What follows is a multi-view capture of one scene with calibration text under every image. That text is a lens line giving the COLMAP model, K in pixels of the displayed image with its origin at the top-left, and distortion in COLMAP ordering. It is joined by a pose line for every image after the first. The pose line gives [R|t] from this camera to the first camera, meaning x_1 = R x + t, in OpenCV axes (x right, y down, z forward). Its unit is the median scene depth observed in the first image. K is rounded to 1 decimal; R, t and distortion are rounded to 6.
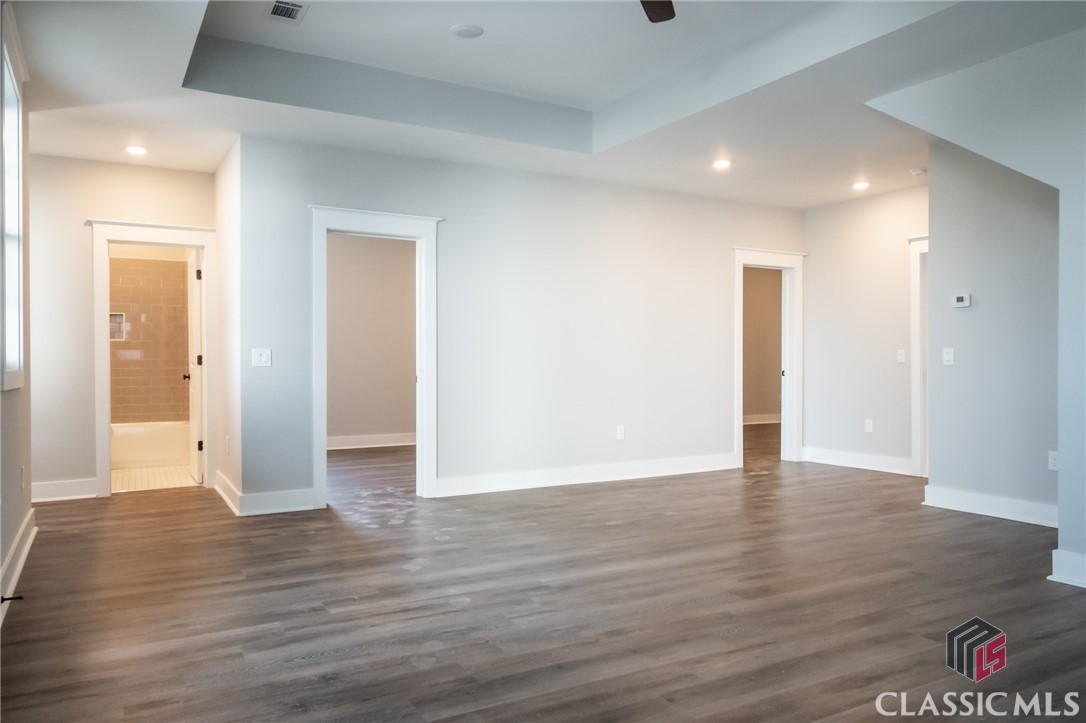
lens RADIAL K [[767.8, 0, 542.2], [0, 767.8, 360.6], [0, 0, 1]] dist [0.001585, -0.000768]
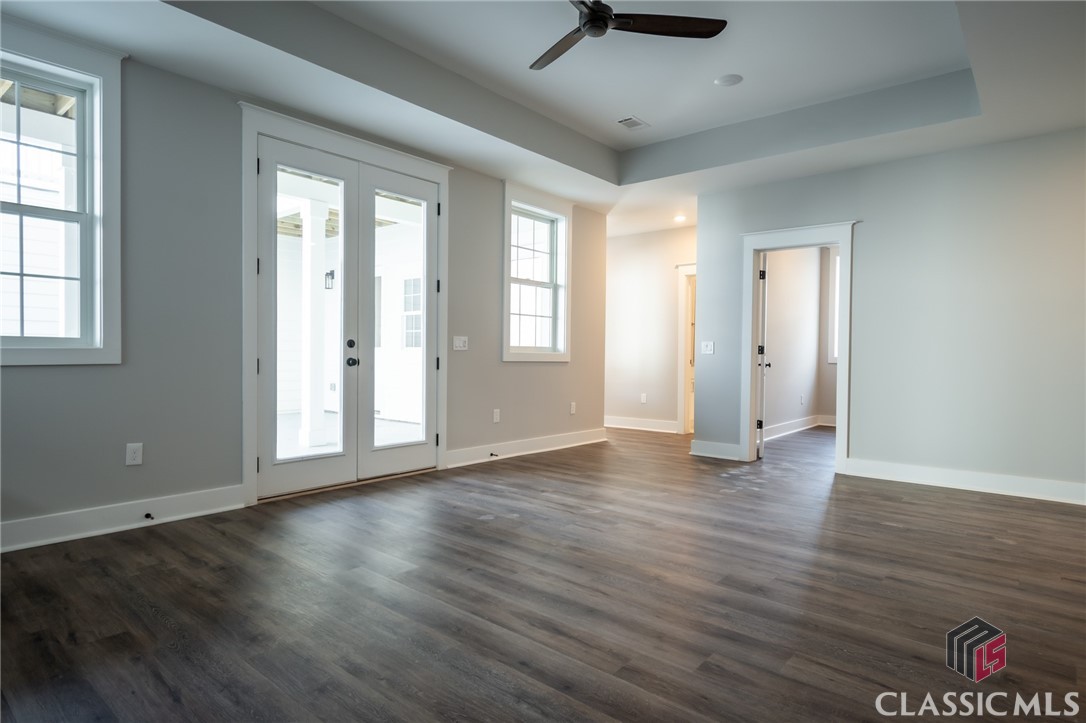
lens RADIAL K [[600.7, 0, 543.0], [0, 600.7, 361.5], [0, 0, 1]] dist [-0.000081, 0.000331]
pose [[0.338207, 0.021065, -0.940836, 1.042977], [-0.012073, 0.999764, 0.018045, 0.009508], [0.940994, 0.005255, 0.338382, 0.583449]]
